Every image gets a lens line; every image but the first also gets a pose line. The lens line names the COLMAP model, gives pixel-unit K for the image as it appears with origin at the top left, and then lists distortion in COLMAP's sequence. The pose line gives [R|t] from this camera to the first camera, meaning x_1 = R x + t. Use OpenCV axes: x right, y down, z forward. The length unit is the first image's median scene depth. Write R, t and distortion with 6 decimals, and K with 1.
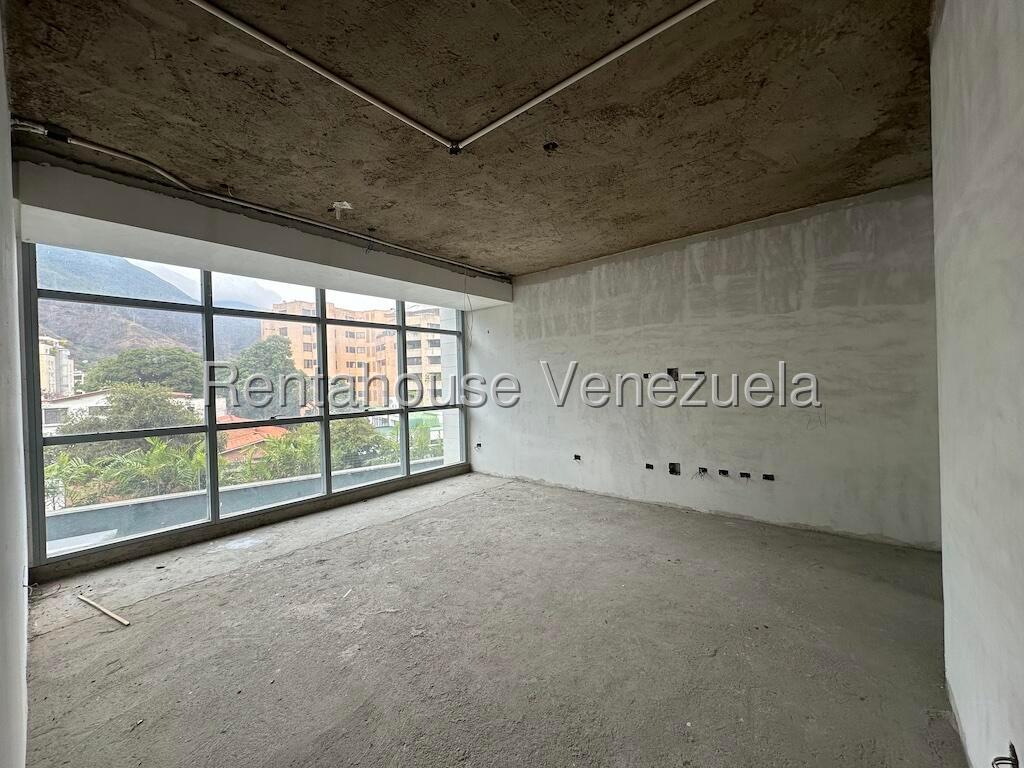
lens RADIAL K [[407.7, 0, 511.7], [0, 407.7, 382.8], [0, 0, 1]] dist [-0.001798, 0.000847]
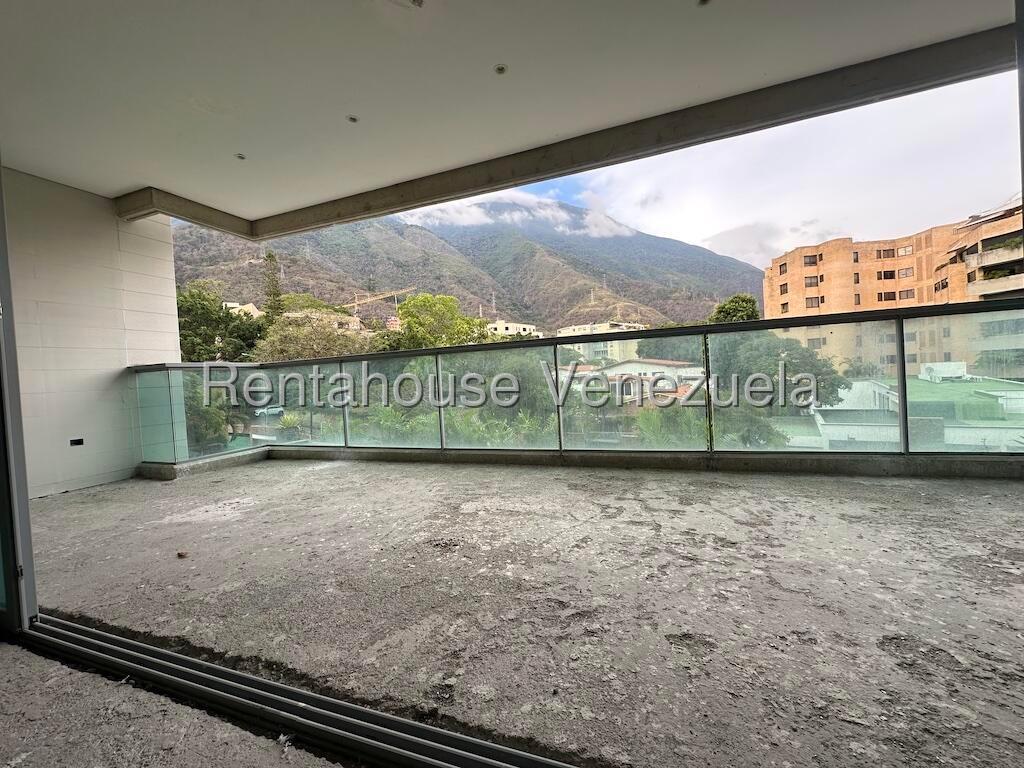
lens RADIAL K [[407.7, 0, 511.7], [0, 407.7, 382.8], [0, 0, 1]] dist [-0.001798, 0.000847]
pose [[0.338497, 0.029380, -0.940509, 1.159996], [0.045474, 0.997834, 0.047537, 0.108372], [0.939868, -0.058859, 0.336428, 3.175052]]
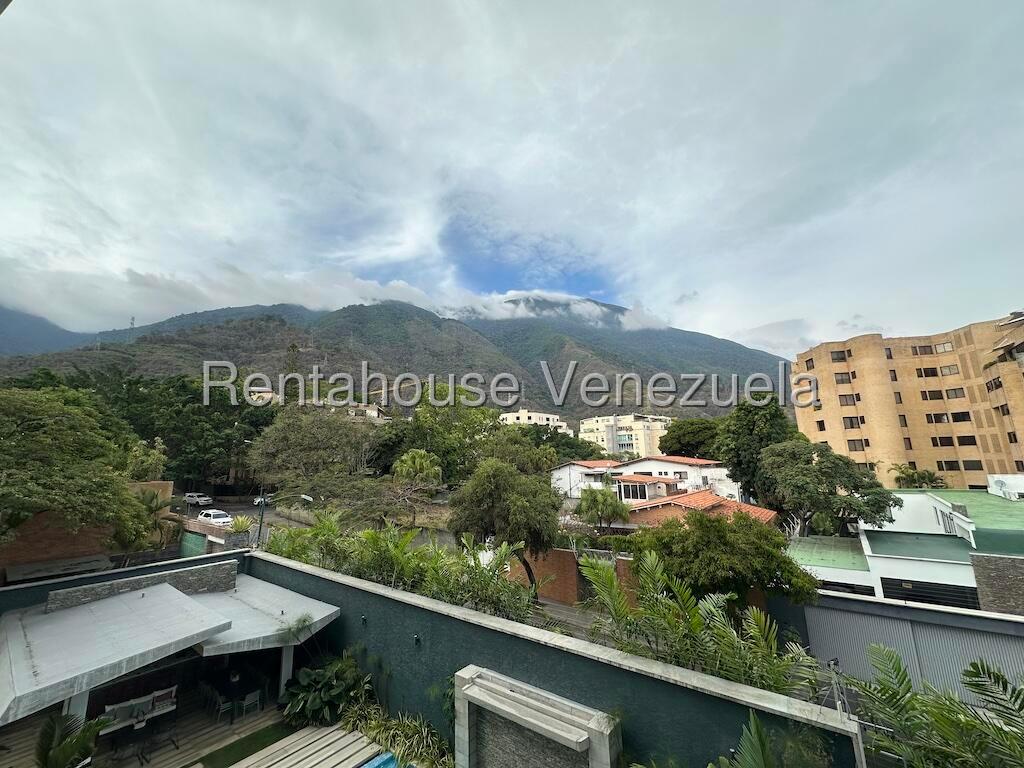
lens RADIAL K [[407.7, 0, 511.7], [0, 407.7, 382.8], [0, 0, 1]] dist [-0.001798, 0.000847]
pose [[0.272379, -0.166505, -0.947674, 0.820651], [0.017265, 0.985601, -0.168206, -0.080990], [0.962035, 0.029454, 0.271331, 4.085394]]
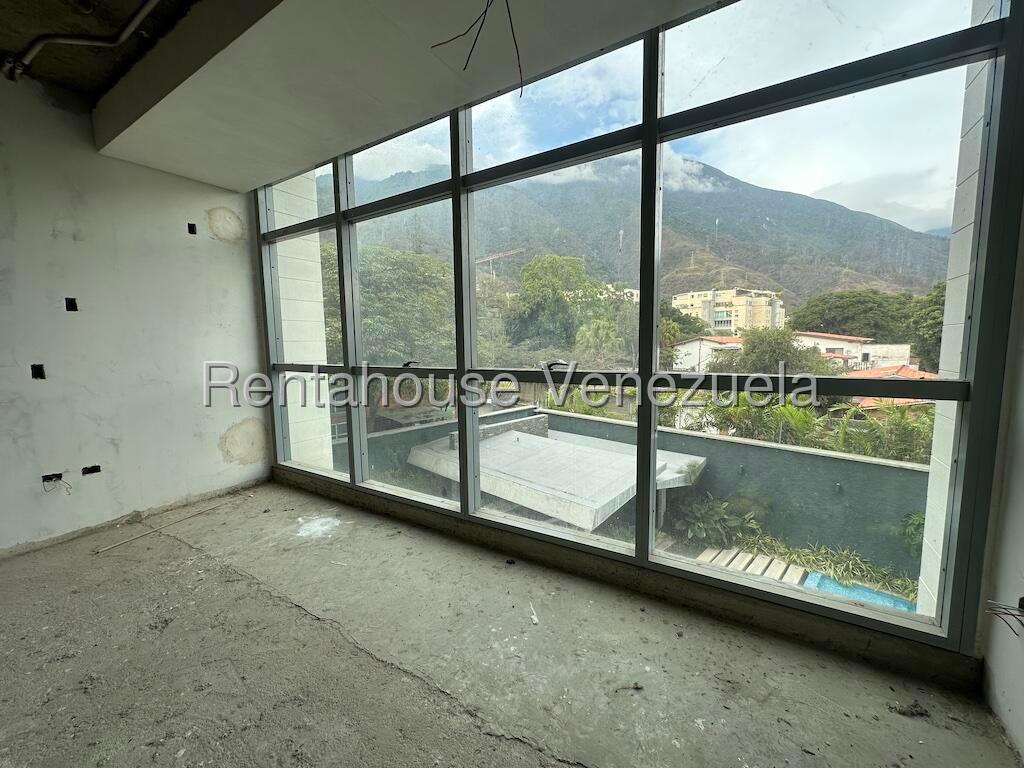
lens RADIAL K [[407.7, 0, 511.7], [0, 407.7, 382.8], [0, 0, 1]] dist [-0.001798, 0.000847]
pose [[0.146623, 0.124433, -0.981335, 0.089621], [0.008296, 0.991867, 0.127008, 0.035632], [0.989158, -0.026764, 0.144398, 1.168070]]
